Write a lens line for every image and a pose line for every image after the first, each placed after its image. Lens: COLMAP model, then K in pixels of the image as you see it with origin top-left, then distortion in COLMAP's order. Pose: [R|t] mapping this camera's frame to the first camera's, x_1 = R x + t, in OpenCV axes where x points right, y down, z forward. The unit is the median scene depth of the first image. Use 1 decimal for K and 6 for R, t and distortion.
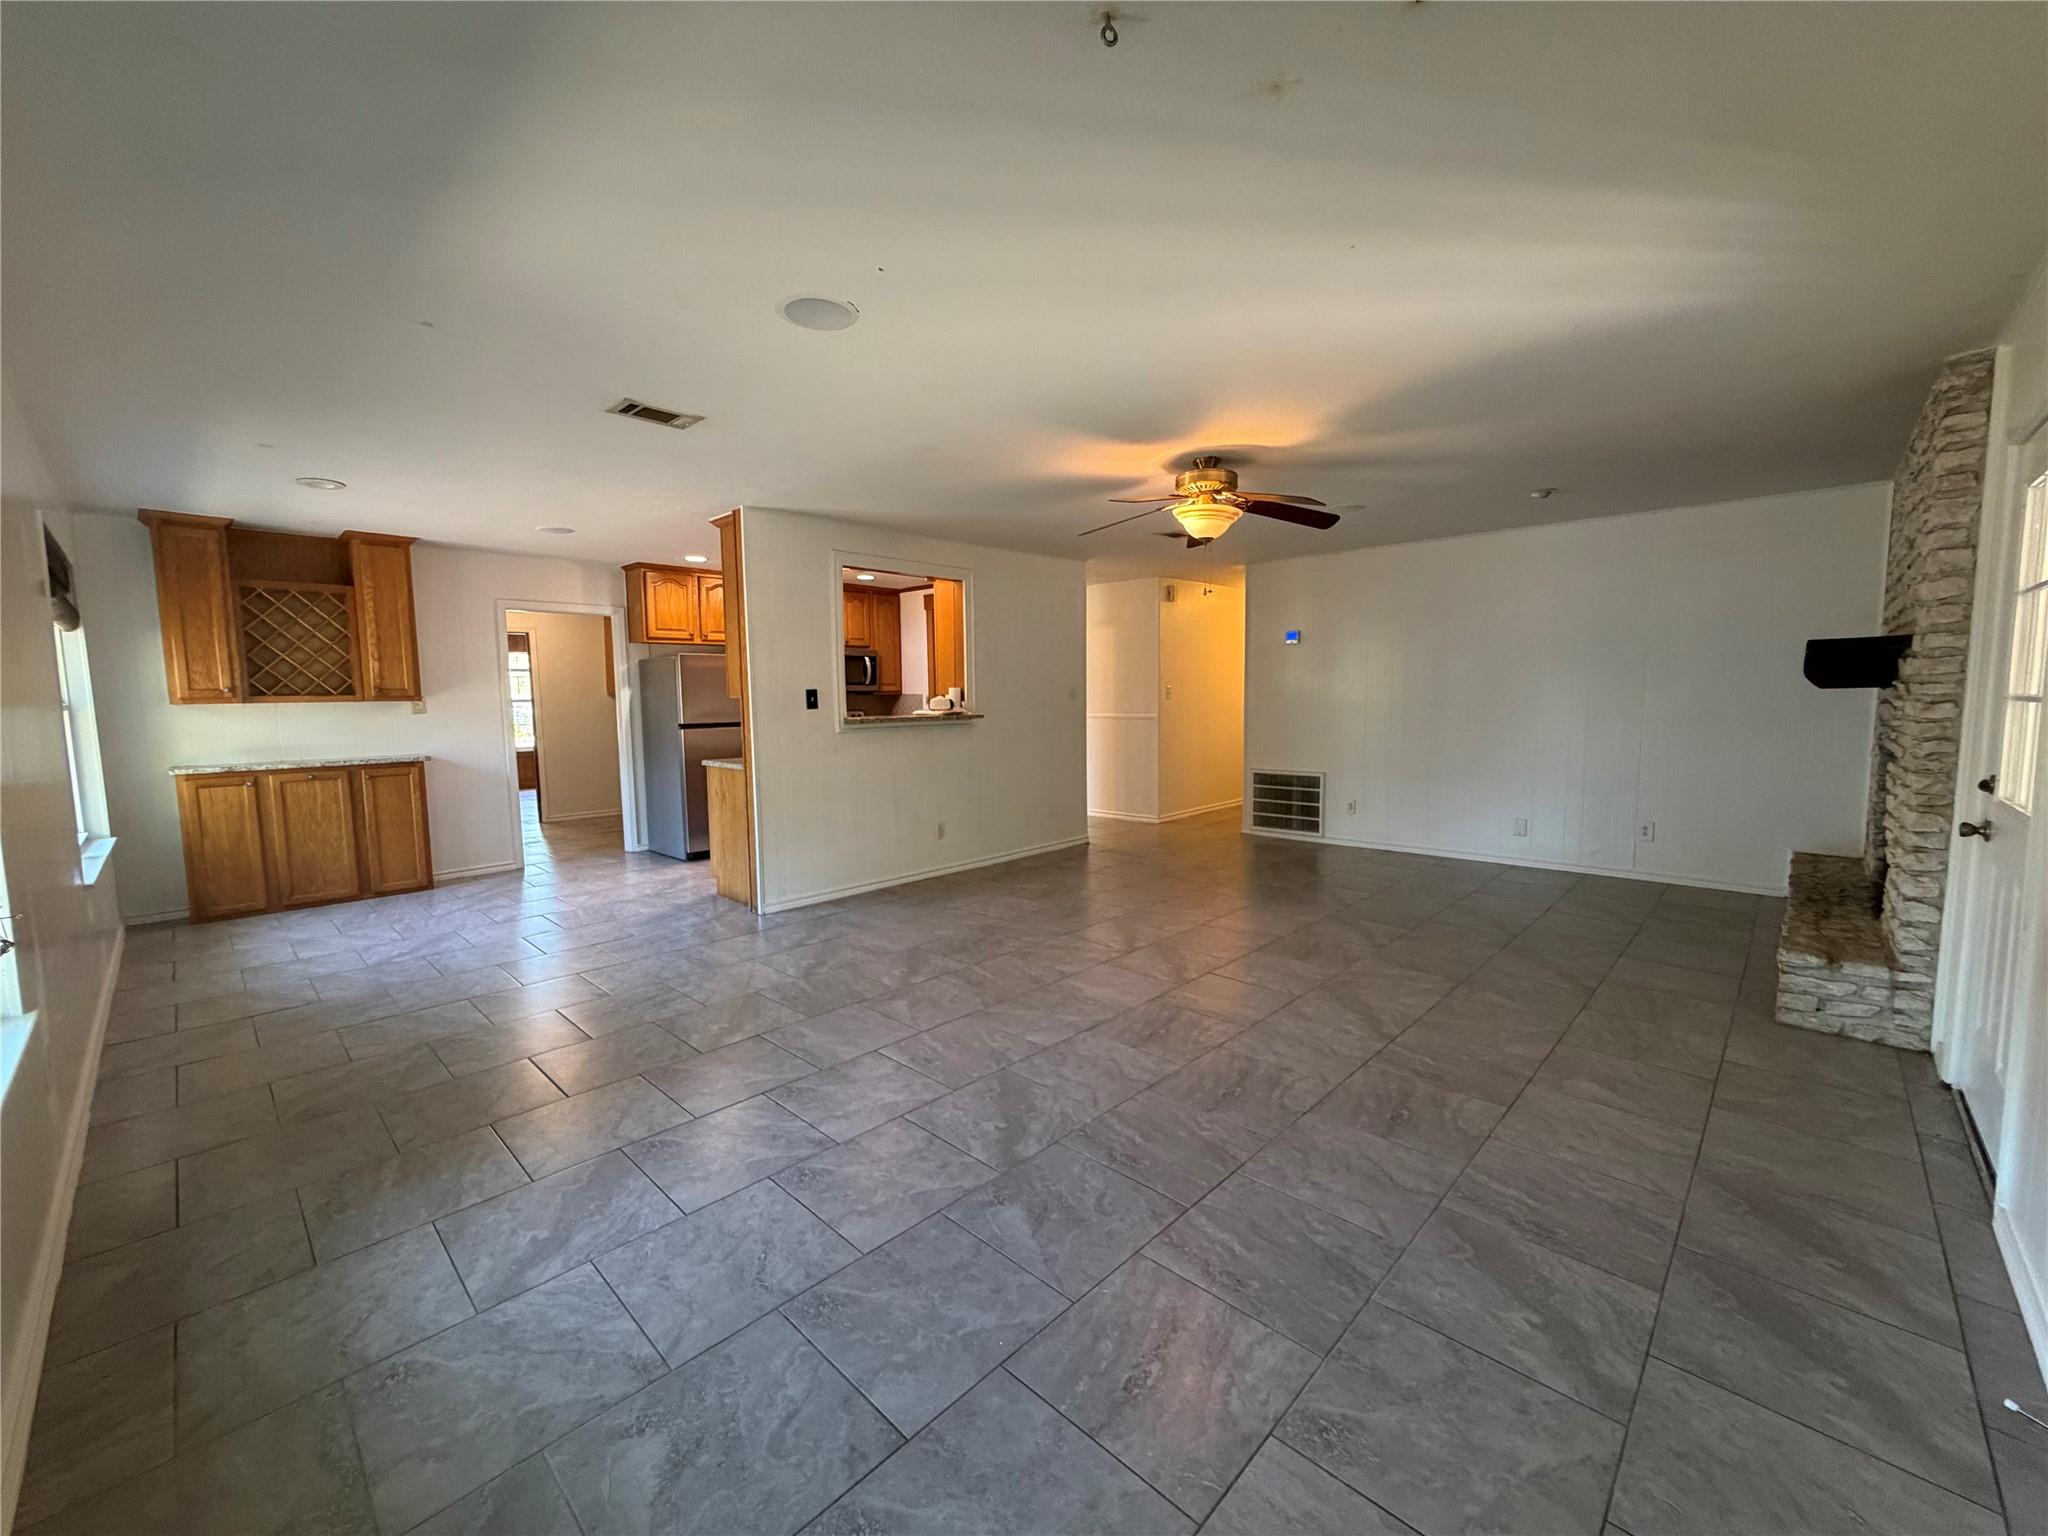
lens RADIAL K [[820.1, 0, 1025.9], [0, 820.1, 763.7], [0, 0, 1]] dist [0.001883, 0.000359]
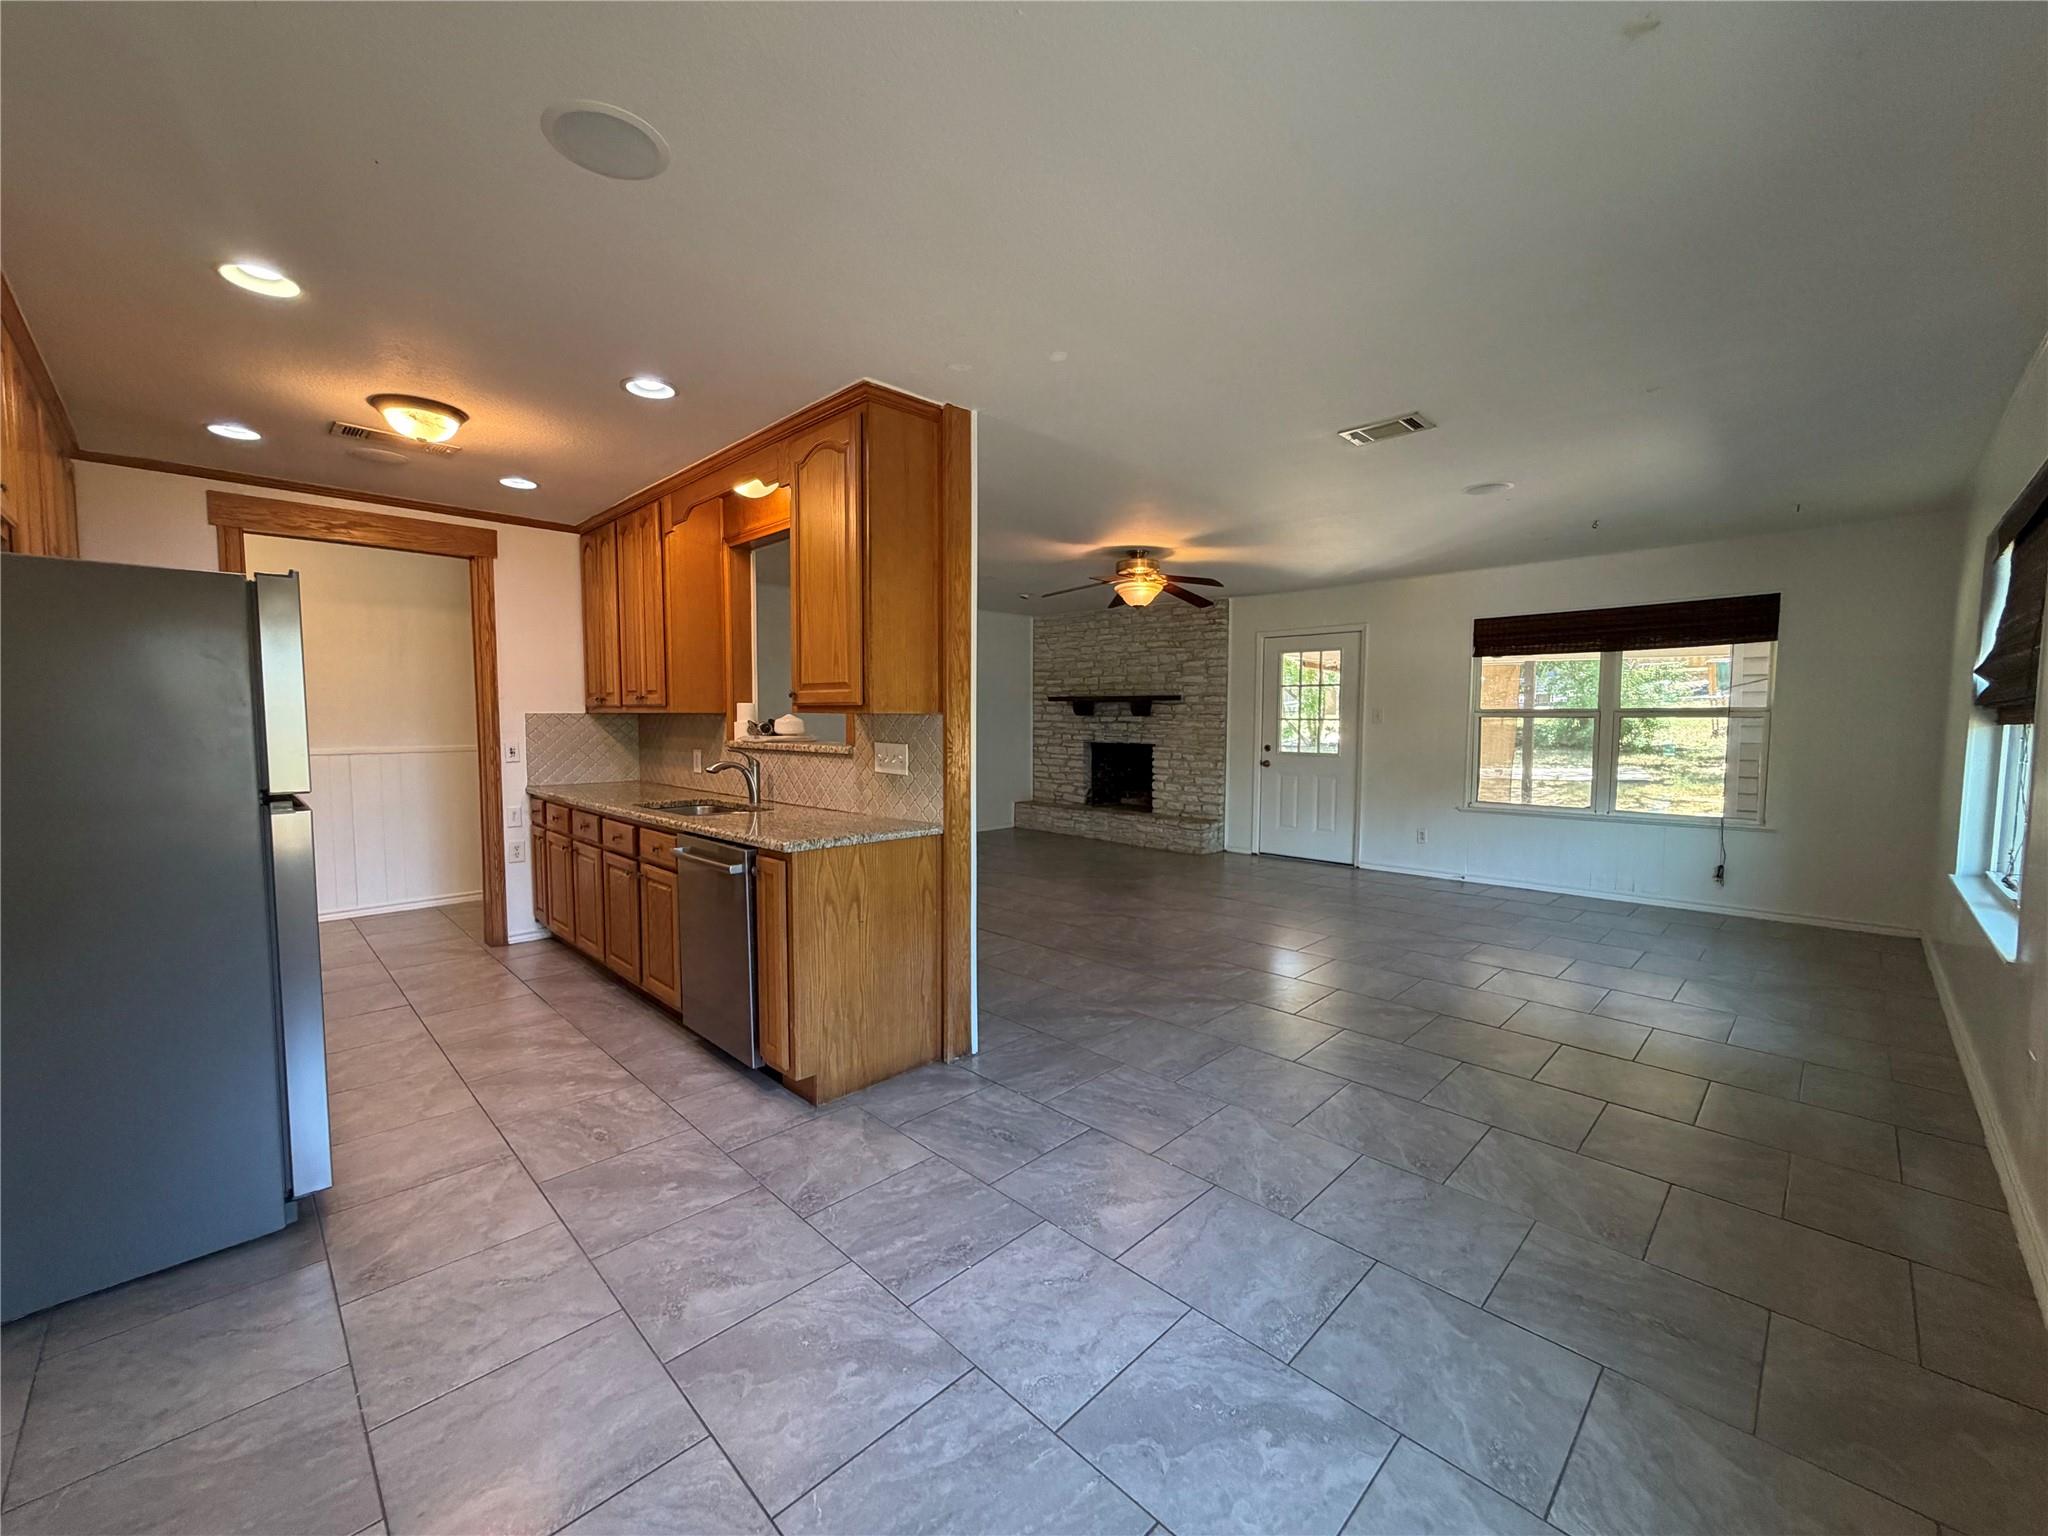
lens RADIAL K [[820.1, 0, 1022.1], [0, 820.1, 776.9], [0, 0, 1]] dist [0.001883, 0.000359]
pose [[0.020898, -0.062640, 0.997817, -1.173300], [0.083977, 0.994618, 0.060681, -0.080036], [-0.996249, 0.082525, 0.026046, 1.159574]]
